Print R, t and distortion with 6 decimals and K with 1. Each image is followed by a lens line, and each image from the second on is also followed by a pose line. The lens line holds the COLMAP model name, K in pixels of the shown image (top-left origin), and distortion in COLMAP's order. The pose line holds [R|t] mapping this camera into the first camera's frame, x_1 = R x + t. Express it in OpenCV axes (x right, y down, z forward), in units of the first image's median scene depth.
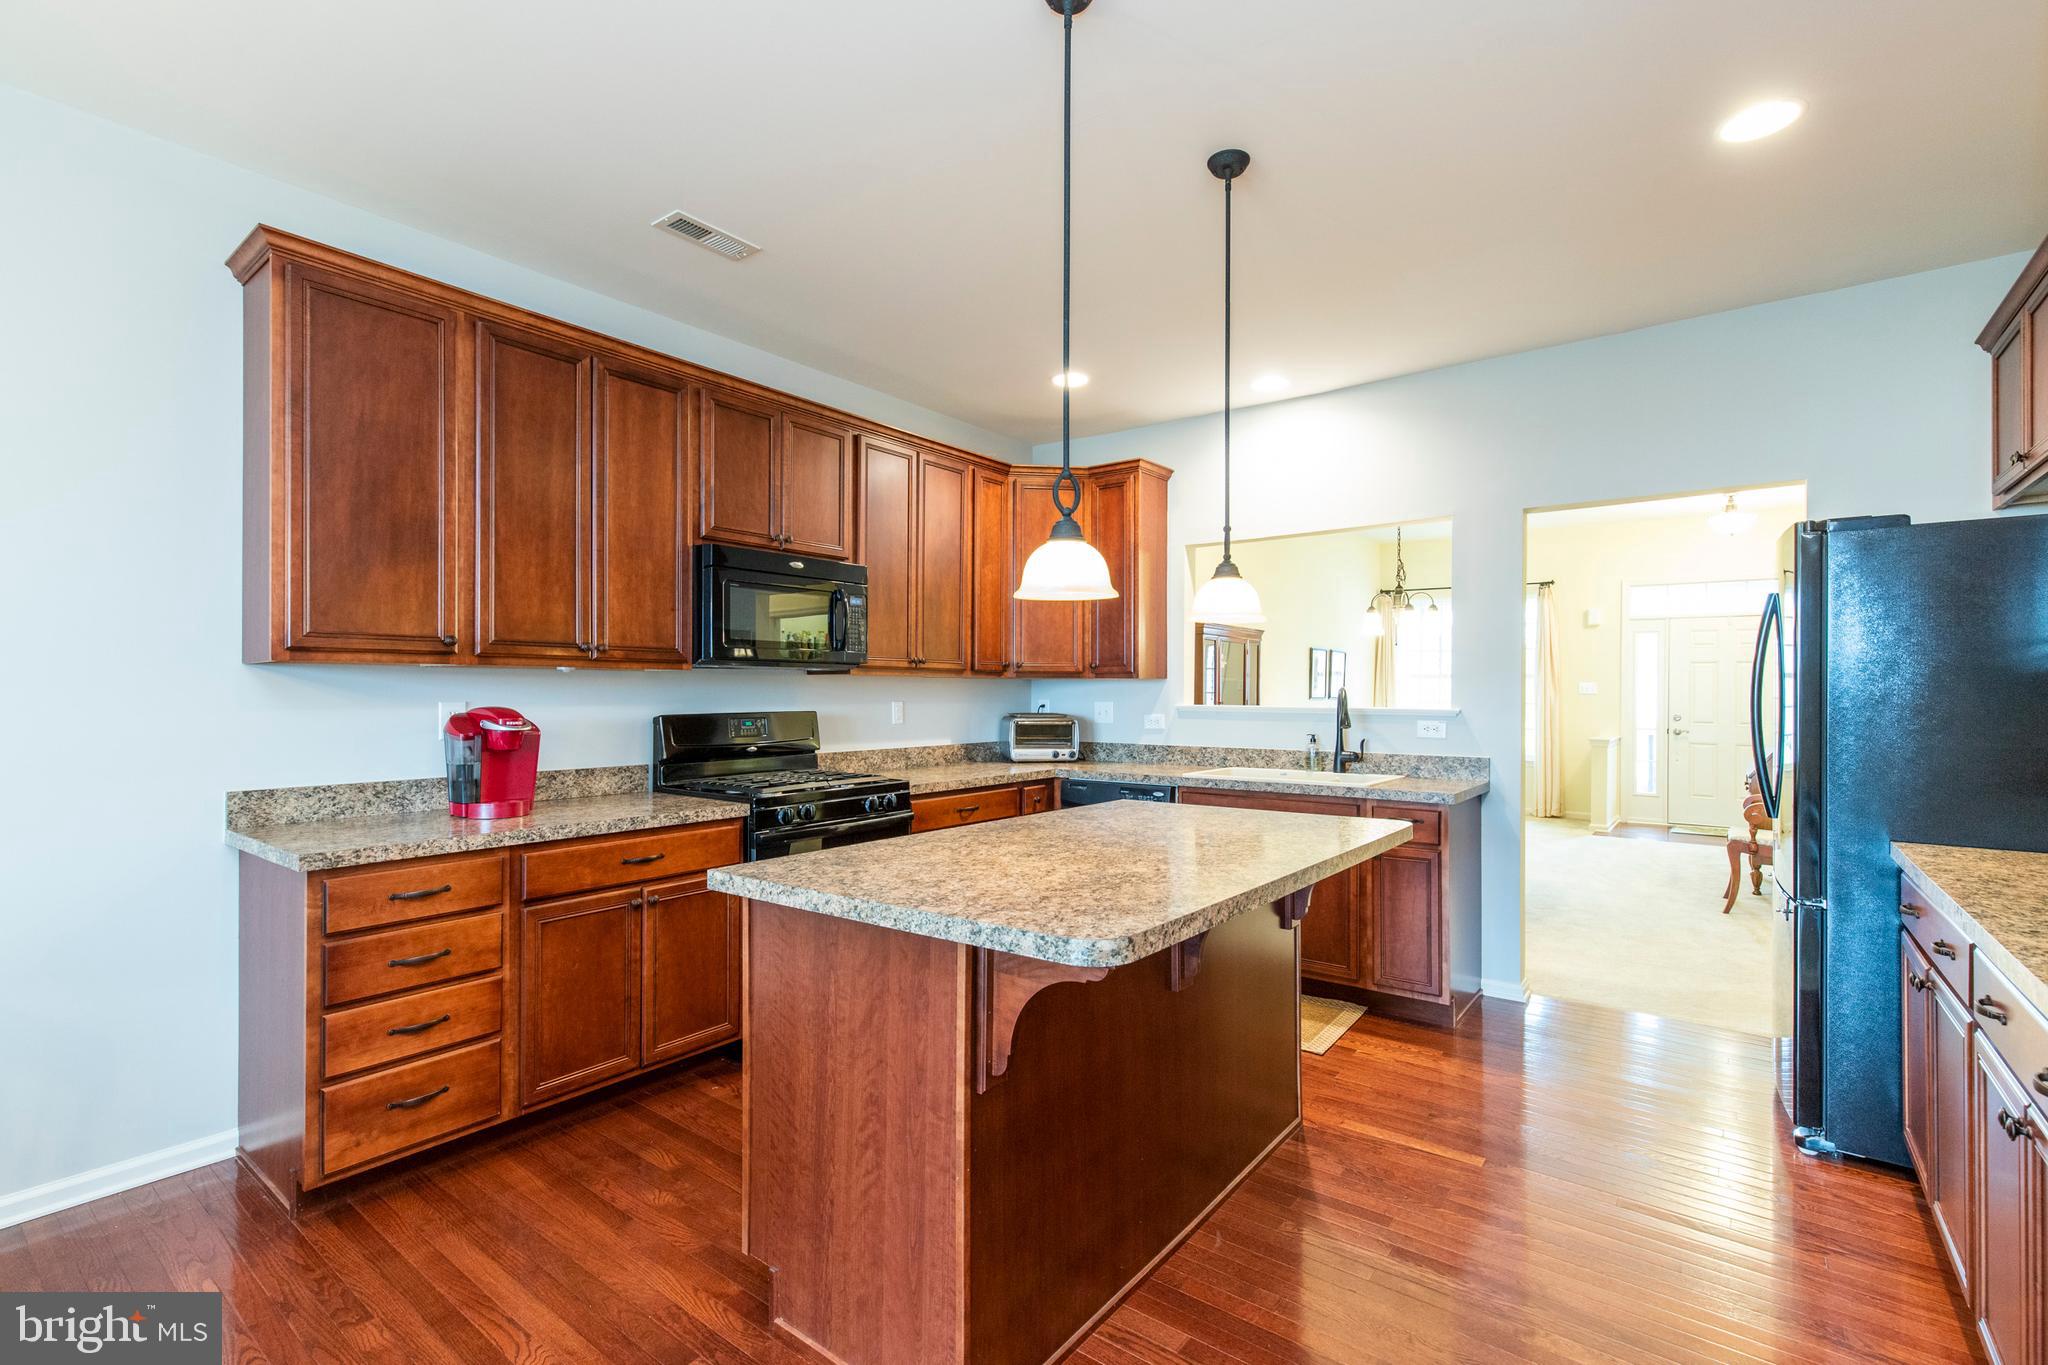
lens RADIAL K [[922.7, 0, 1021.8], [0, 922.7, 690.4], [0, 0, 1]] dist [0.006789, -0.000982]
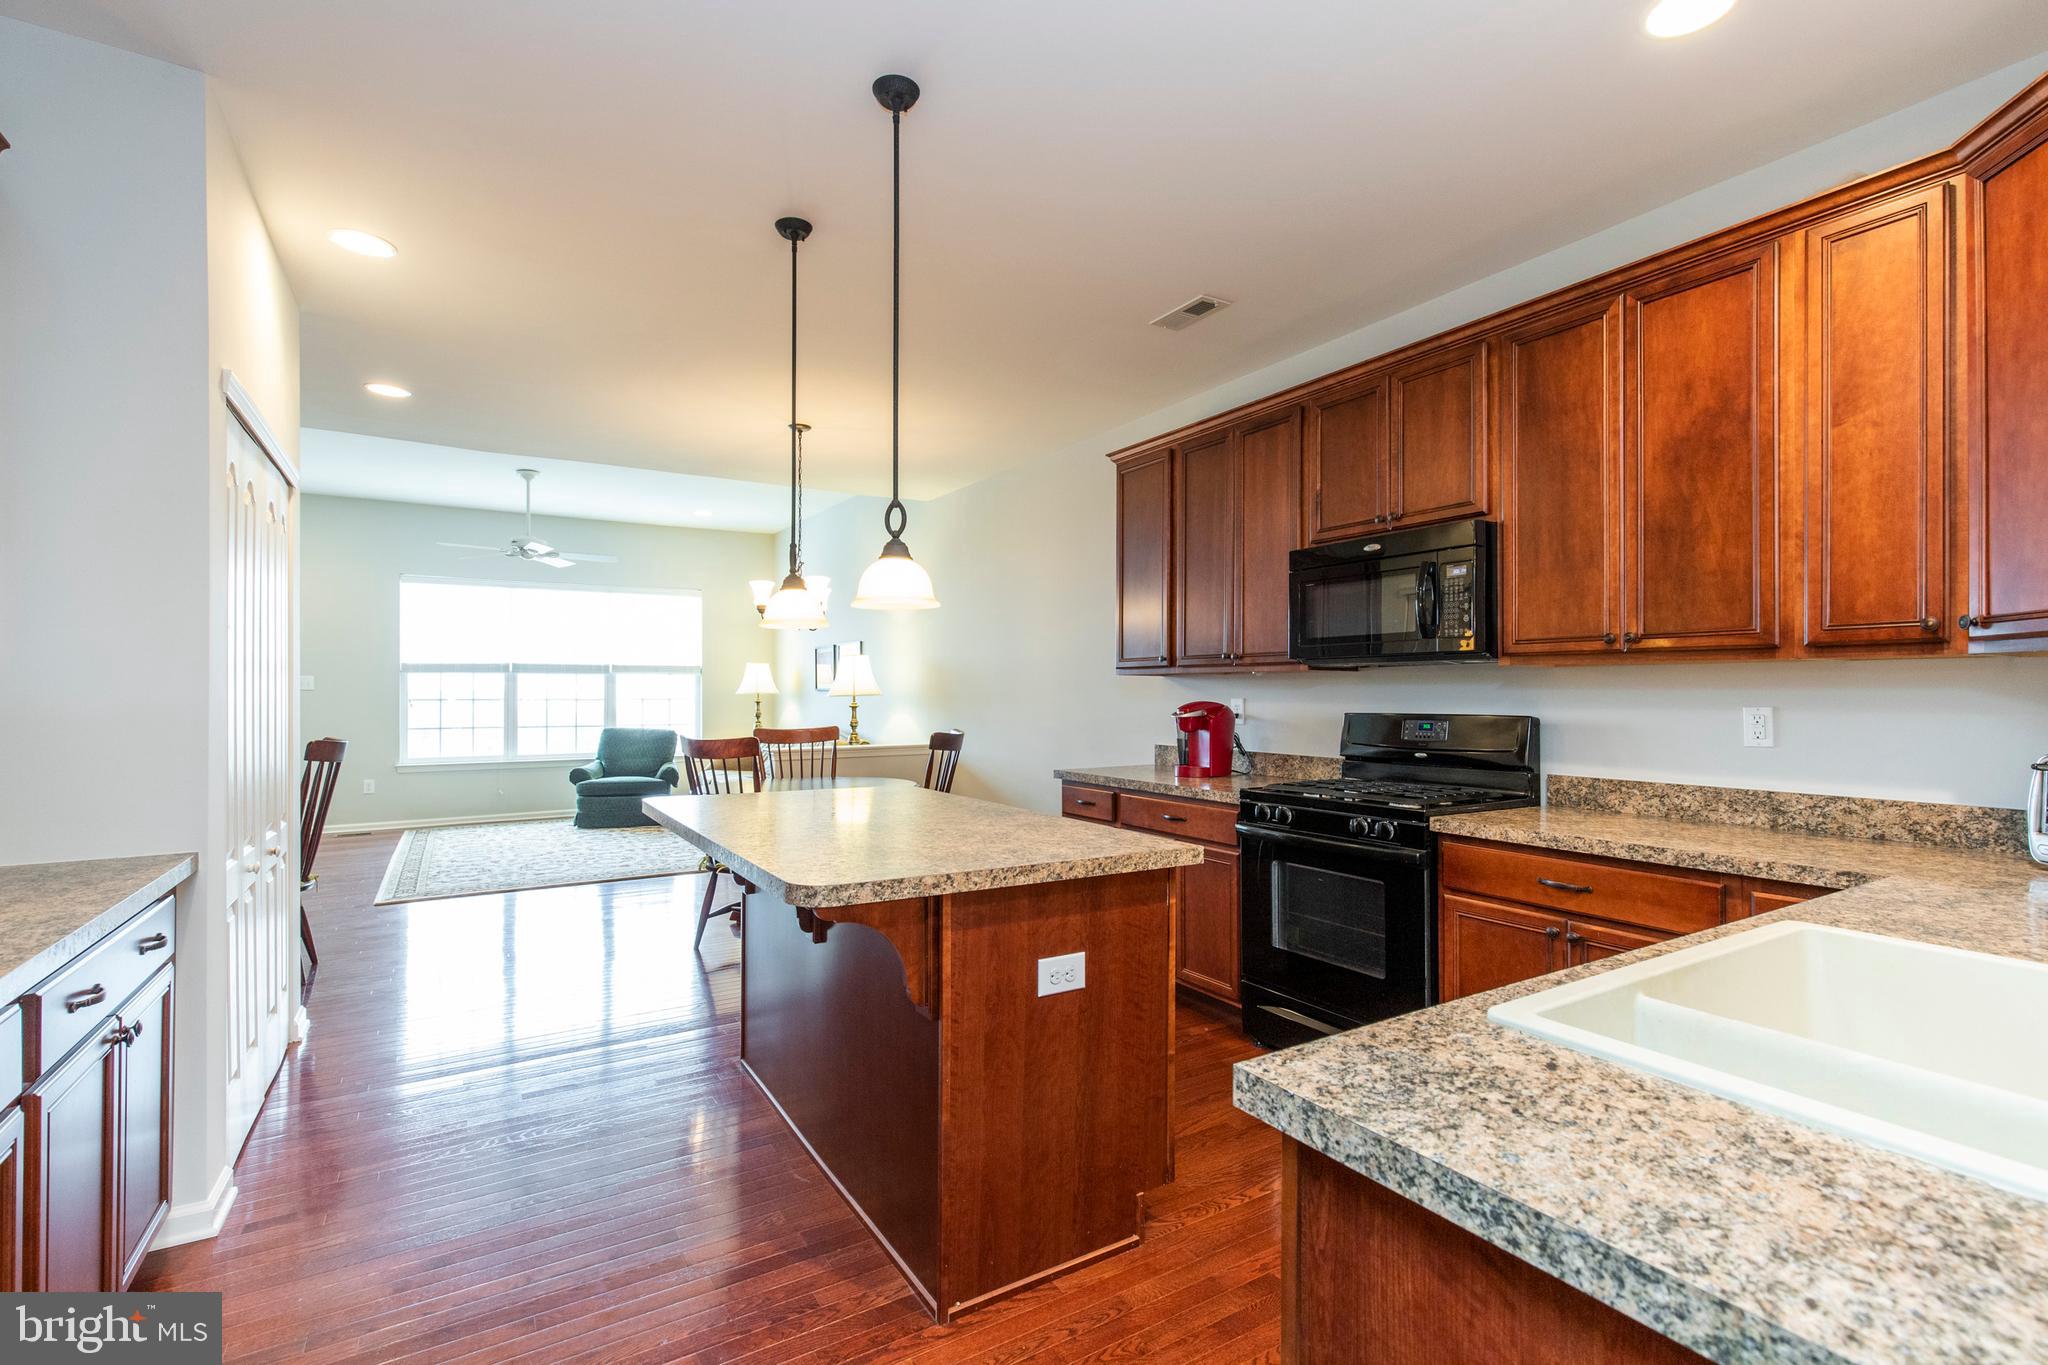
lens RADIAL K [[922.7, 0, 1021.8], [0, 922.7, 690.4], [0, 0, 1]] dist [0.006789, -0.000982]
pose [[-0.353739, -0.004650, -0.935333, 0.651779], [-0.000181, 0.999988, -0.004903, 0.005824], [0.935344, -0.001565, -0.353736, 0.921117]]
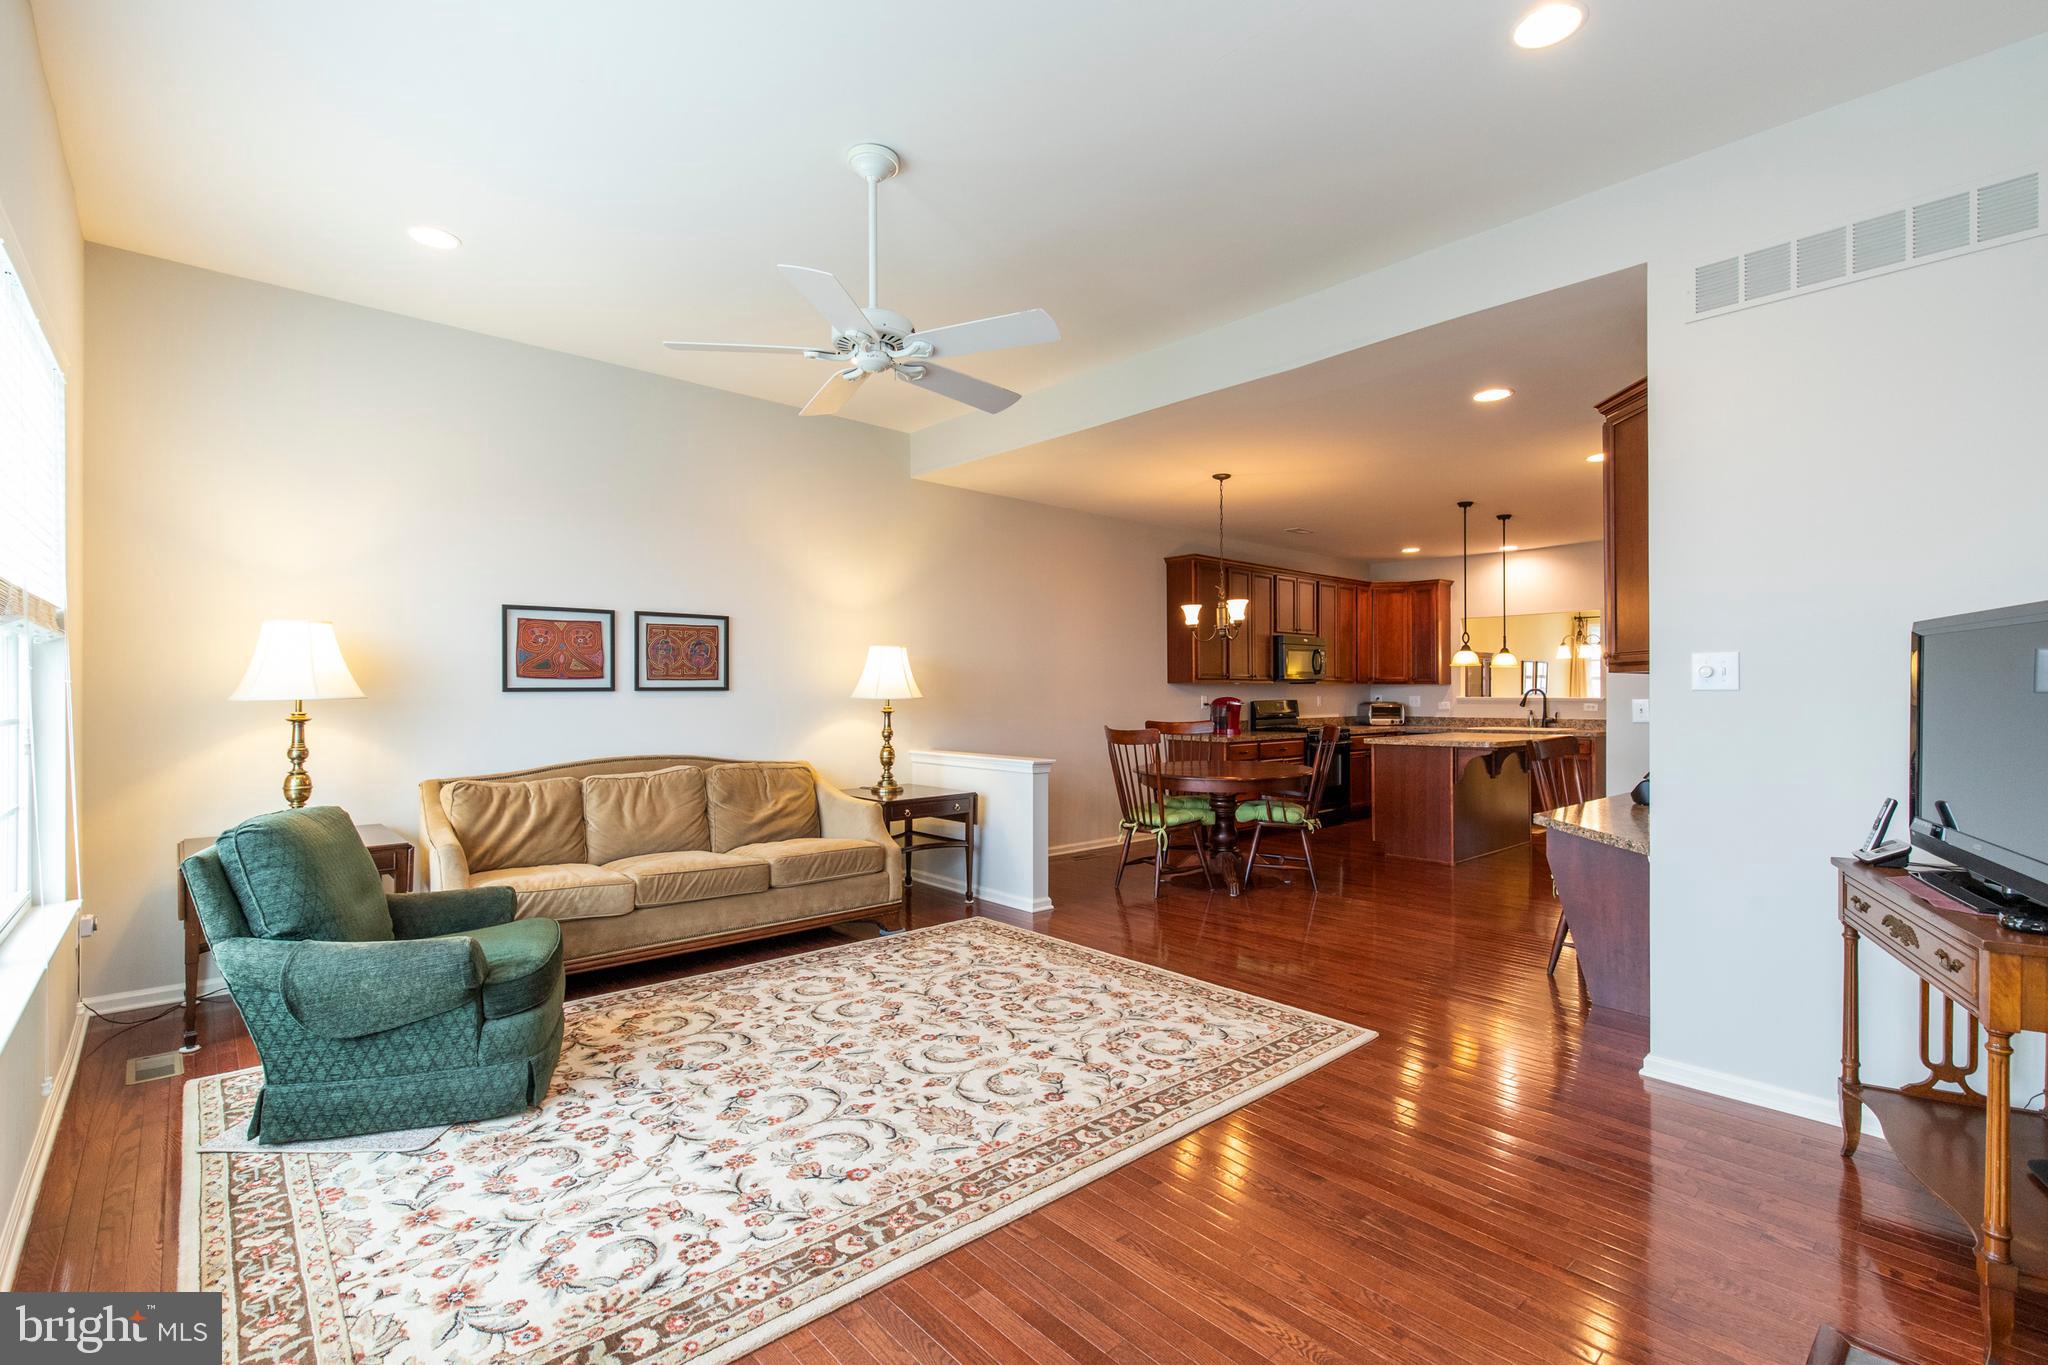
lens RADIAL K [[922.7, 0, 1021.8], [0, 922.7, 690.4], [0, 0, 1]] dist [0.006789, -0.000982]
pose [[0.983488, -0.005864, -0.180877, -0.503087], [0.005749, 0.999983, -0.001158, -0.002964], [0.180881, 0.000099, 0.983505, -1.450503]]
